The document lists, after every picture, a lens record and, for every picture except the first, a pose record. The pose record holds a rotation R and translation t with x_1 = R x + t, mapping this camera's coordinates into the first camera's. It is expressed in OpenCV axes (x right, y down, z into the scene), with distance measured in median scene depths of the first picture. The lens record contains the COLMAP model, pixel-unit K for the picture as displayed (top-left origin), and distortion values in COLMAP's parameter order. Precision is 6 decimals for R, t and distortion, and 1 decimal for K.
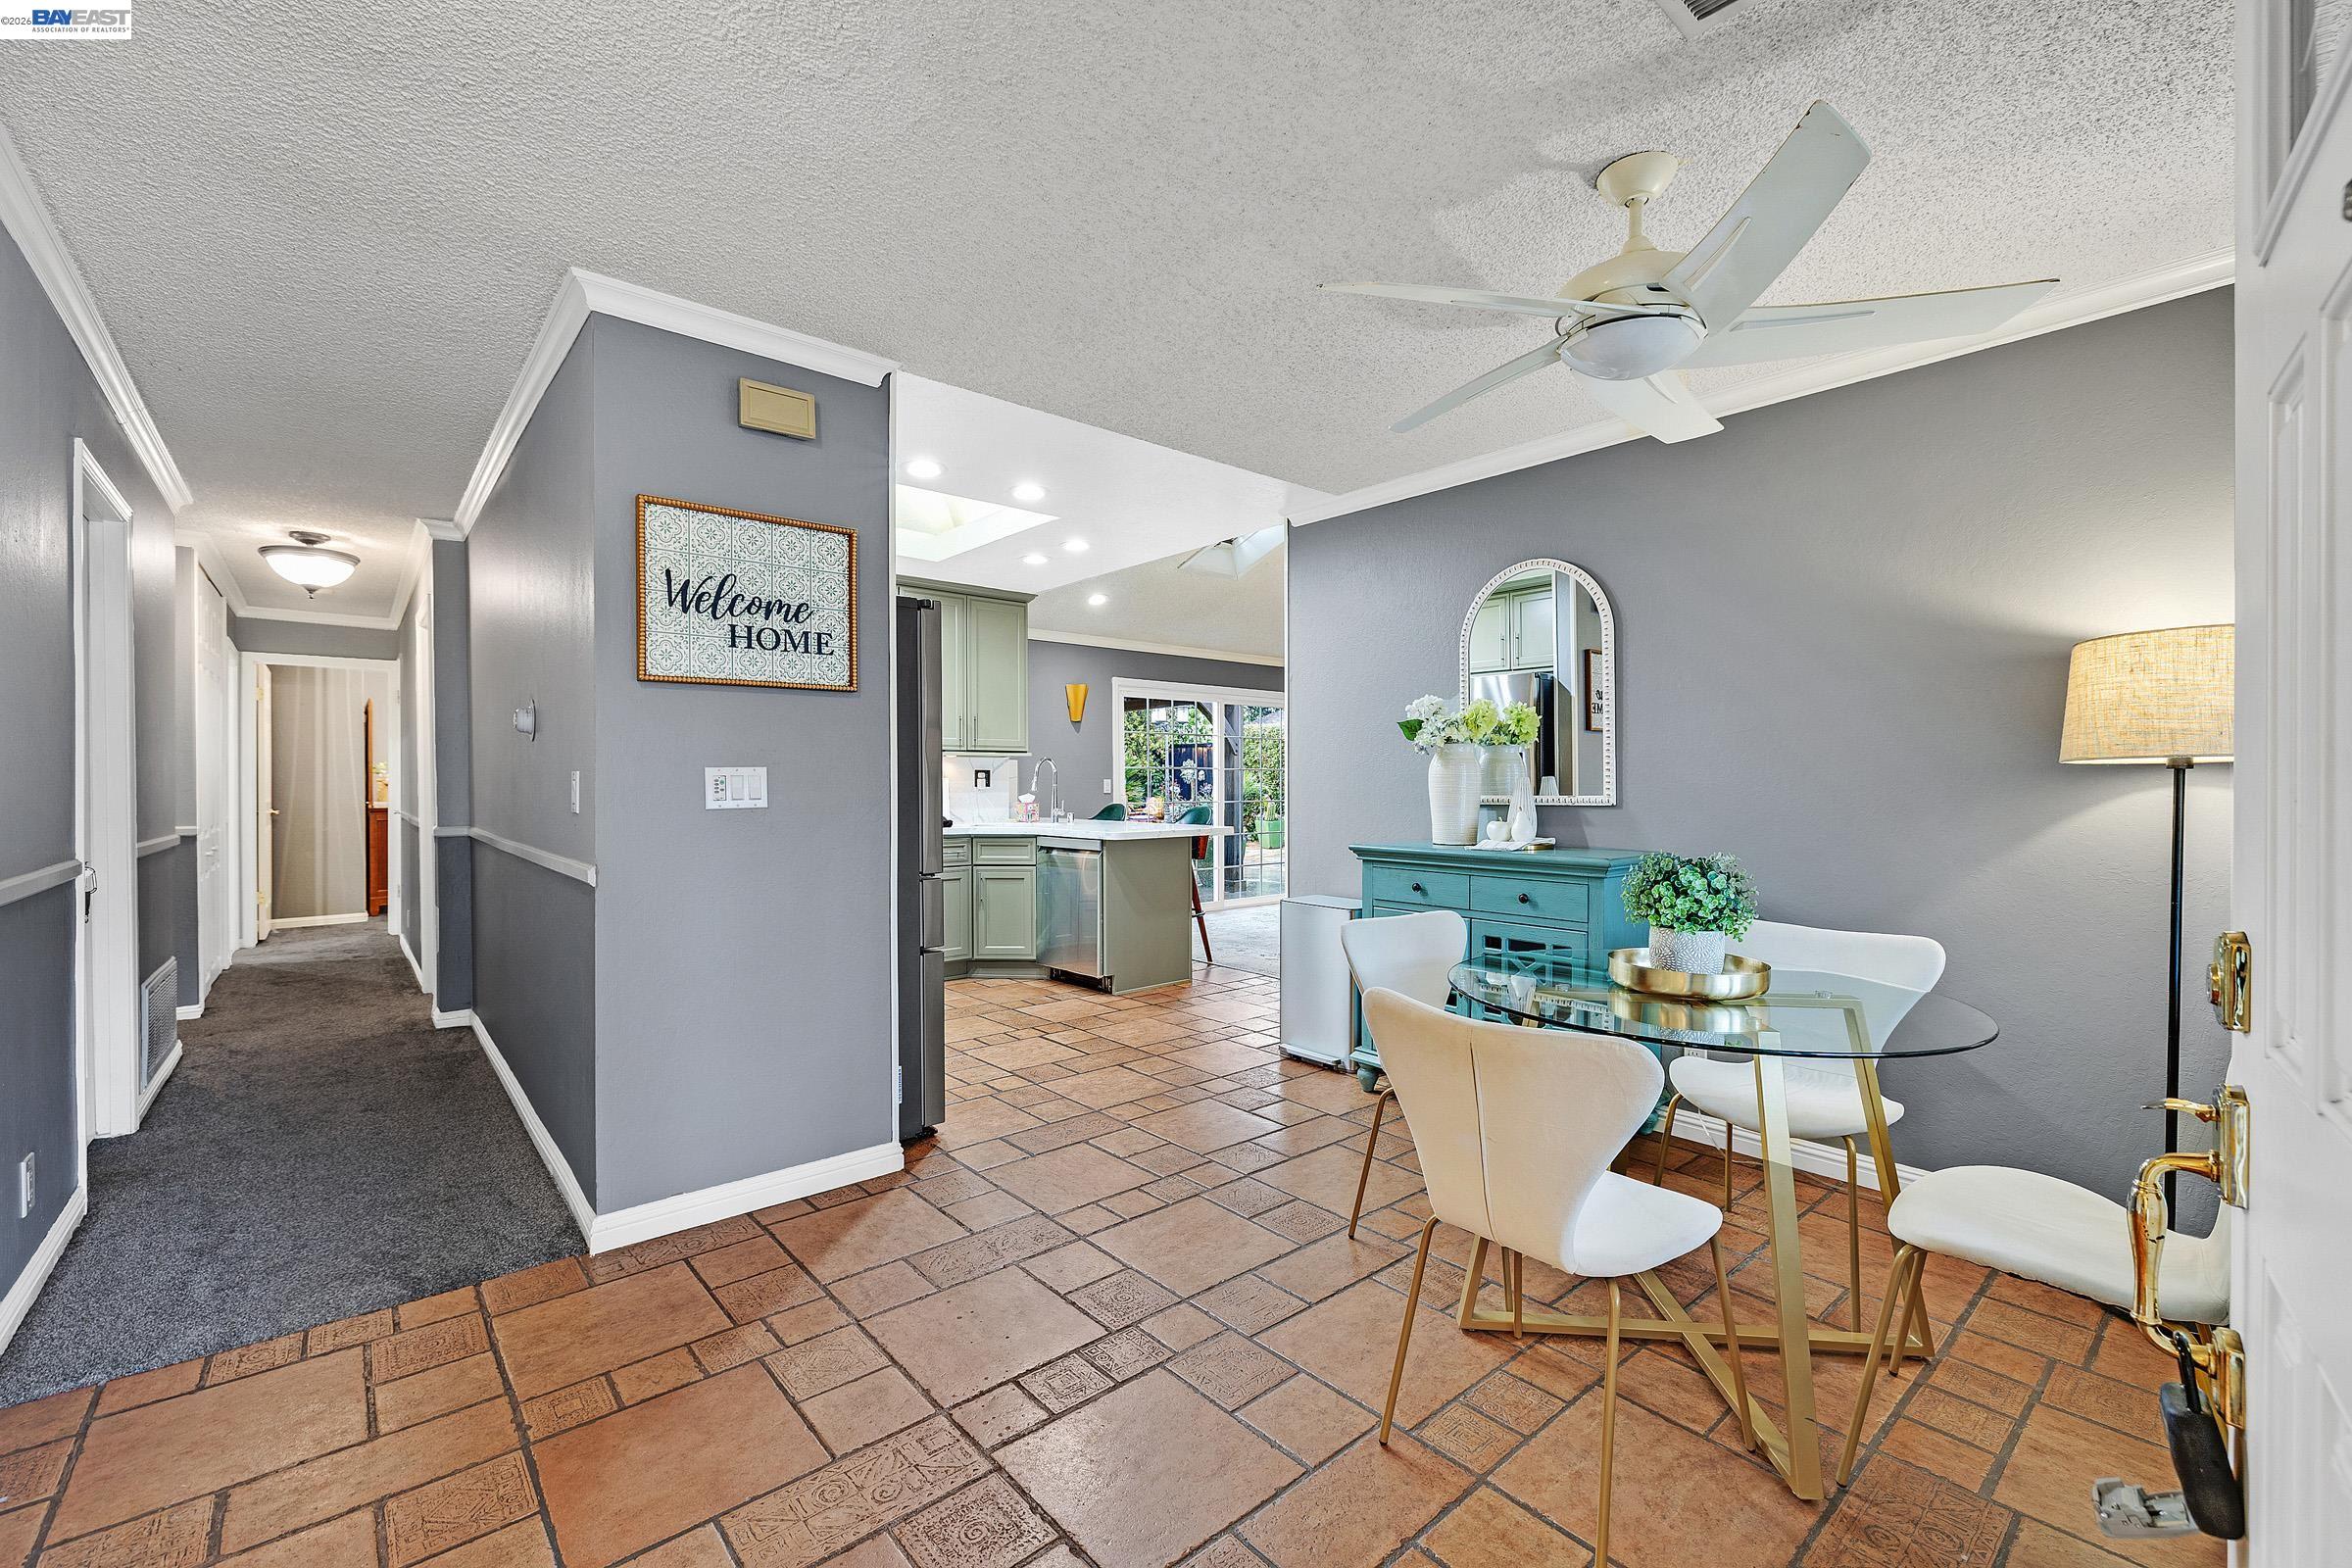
lens RADIAL K [[987.6, 0, 1176.0], [0, 987.6, 784.0], [0, 0, 1]] dist [-0.002279, -0.000314]
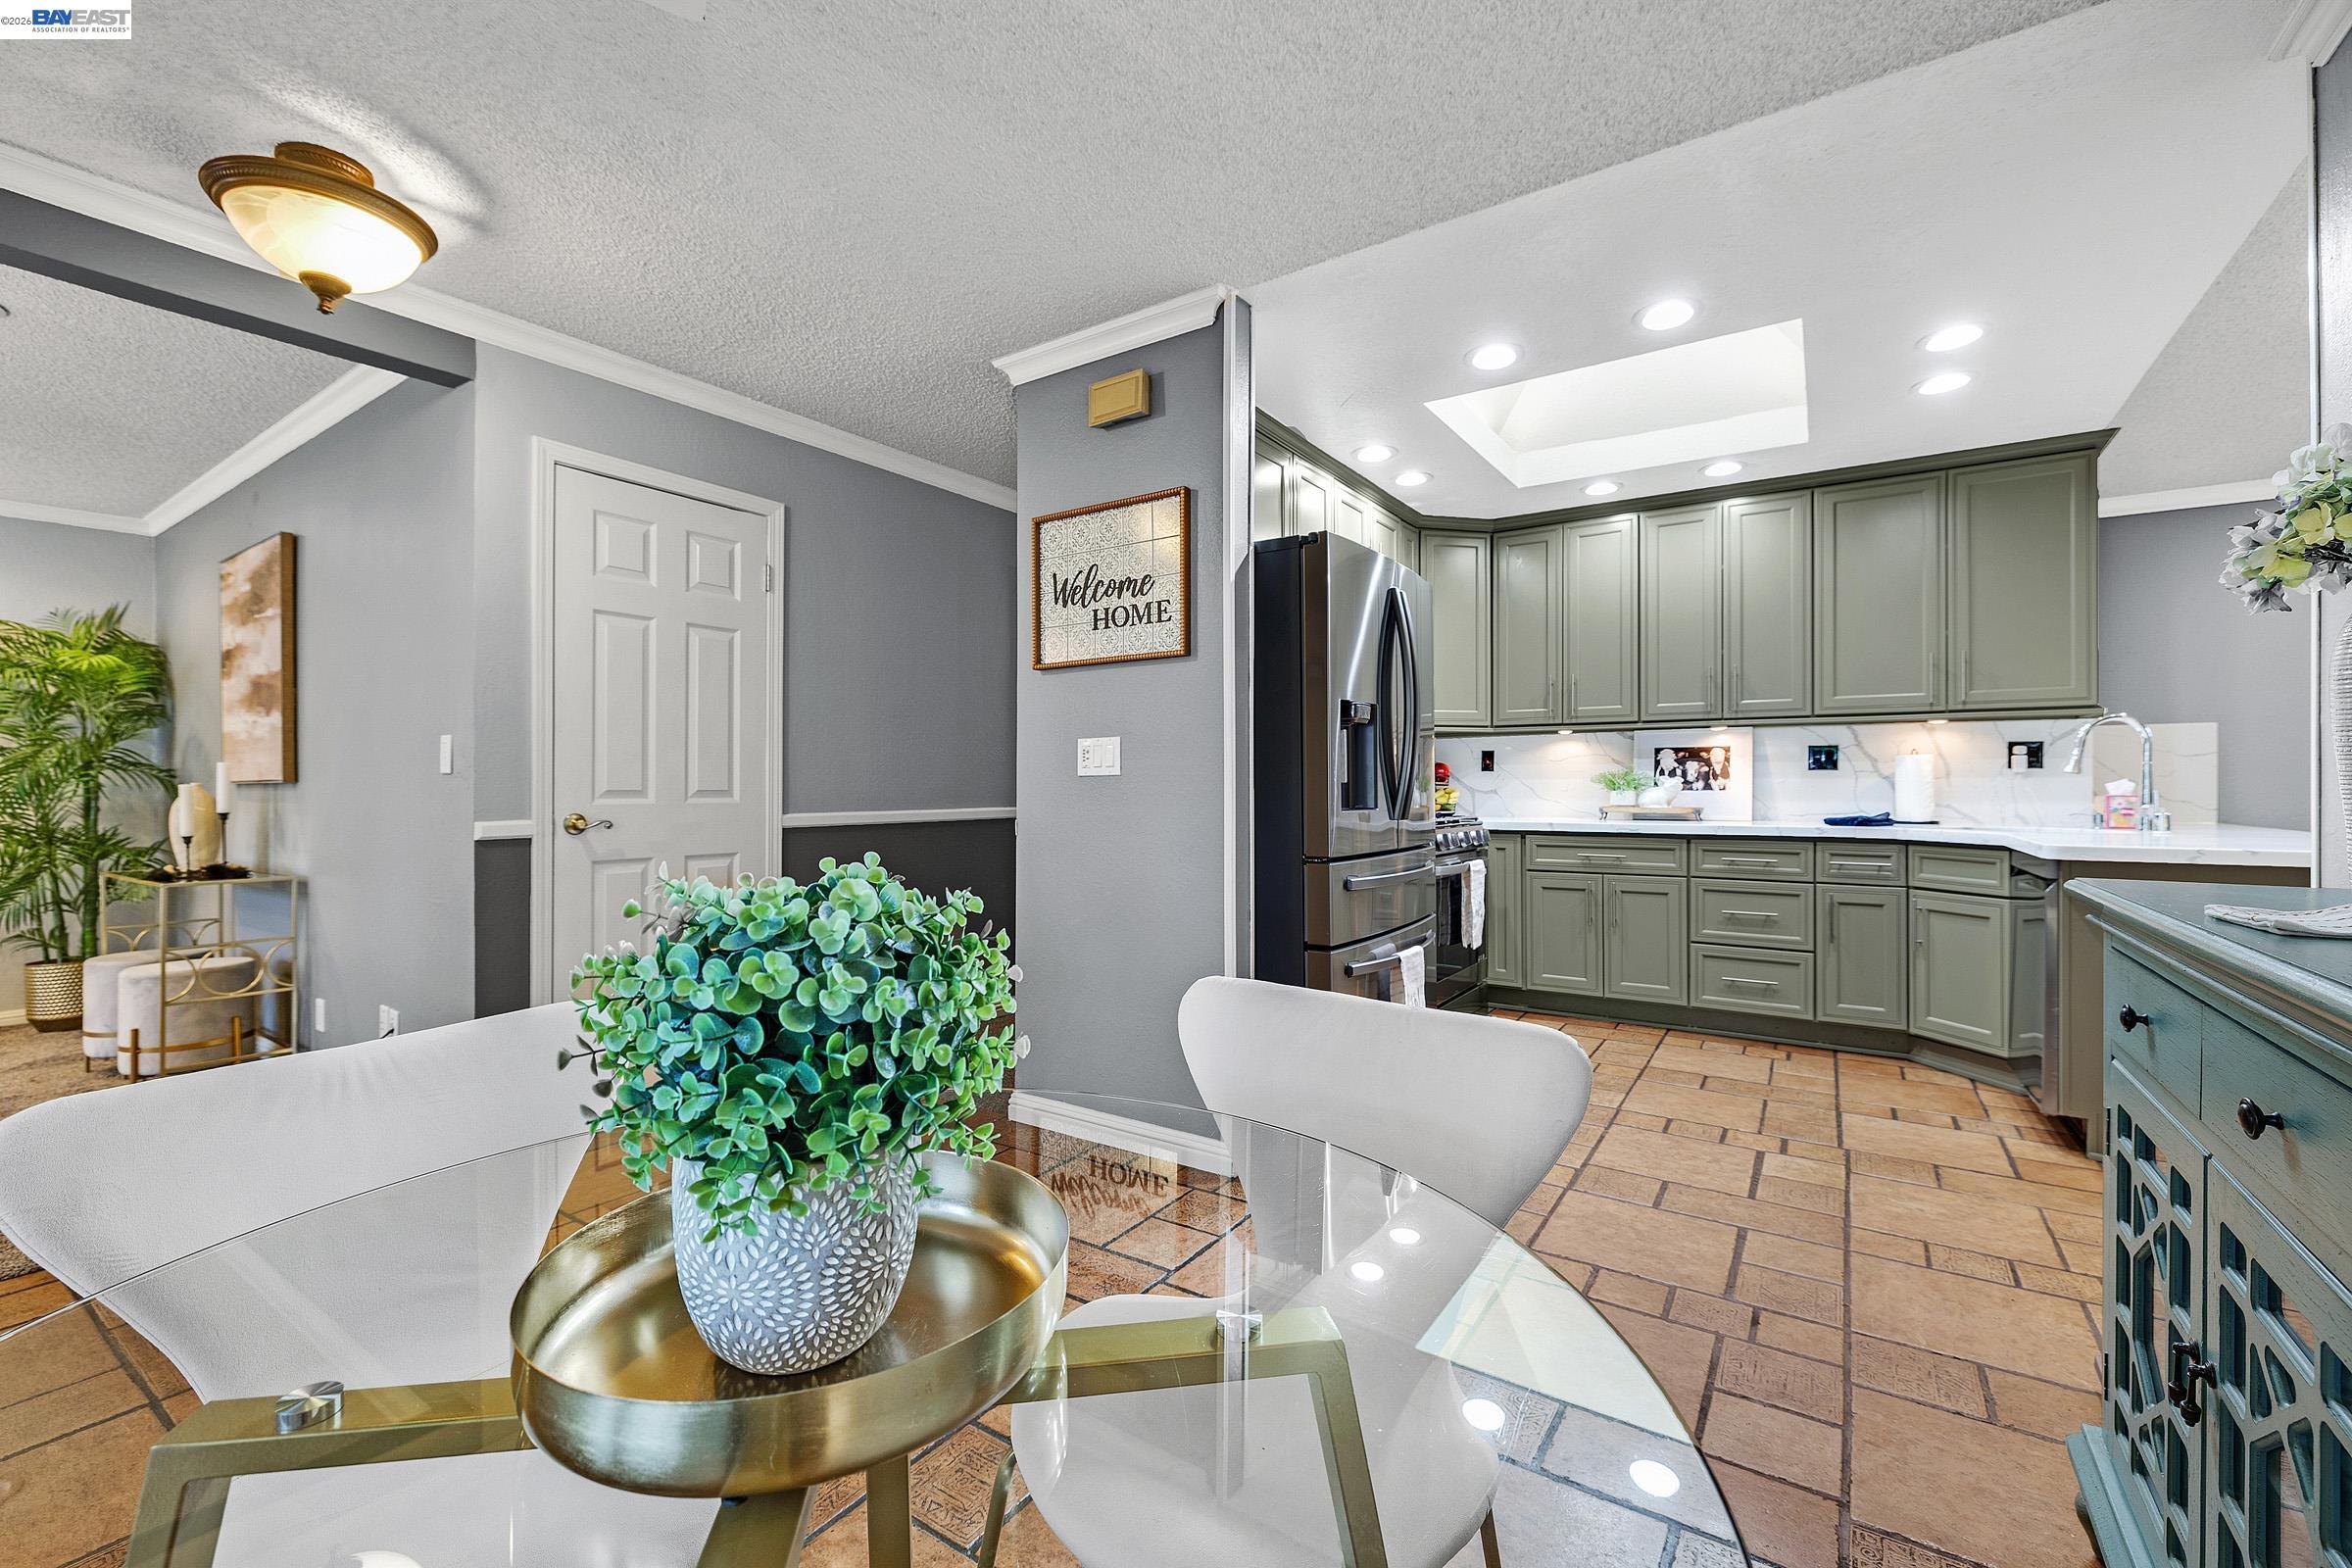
lens RADIAL K [[981.5, 0, 1169.6], [0, 981.5, 783.9], [0, 0, 1]] dist [-0.000639, 0.000247]
pose [[0.259768, 0.000494, -0.965671, 0.396284], [-0.002267, 0.999997, -0.000099, 0.021058], [0.965668, 0.002214, 0.259768, 0.497460]]
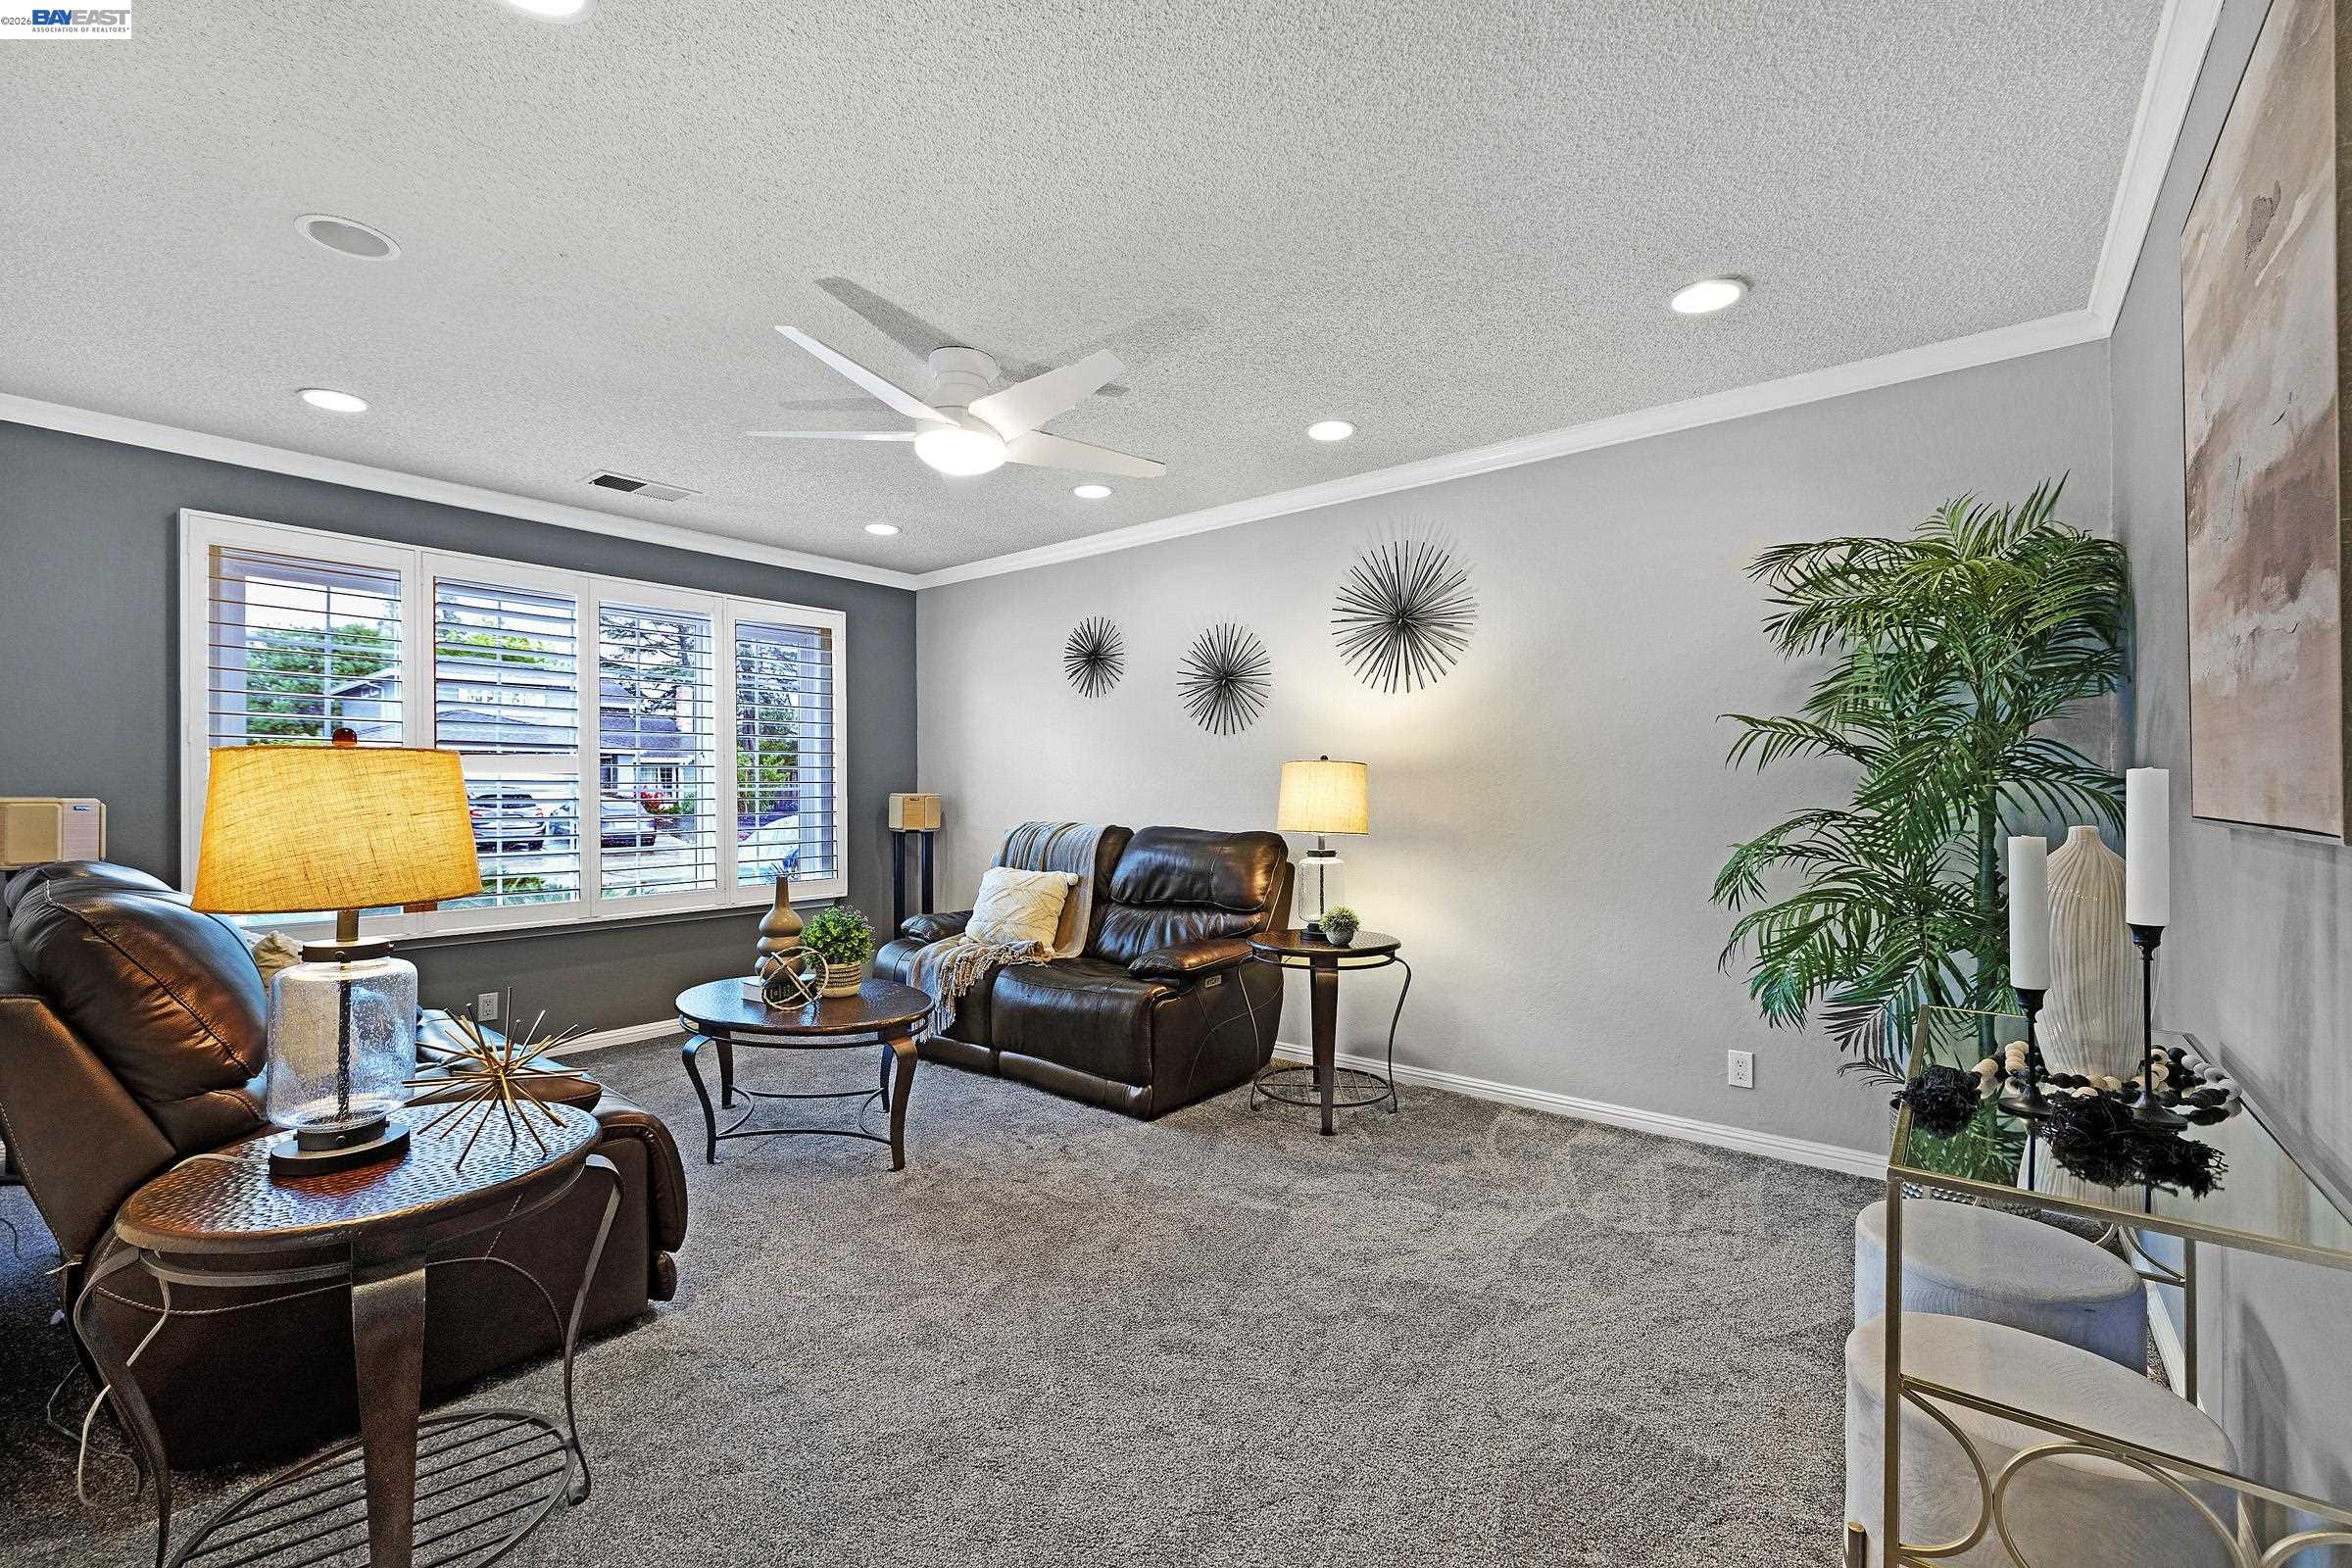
lens RADIAL K [[987.6, 0, 1176.0], [0, 987.6, 784.0], [0, 0, 1]] dist [-0.002279, -0.000314]
pose [[-0.982075, 0.007051, -0.188358, -0.326146], [0.007013, 0.999975, 0.000866, 0.006932], [0.188360, -0.000470, -0.982100, 0.142421]]
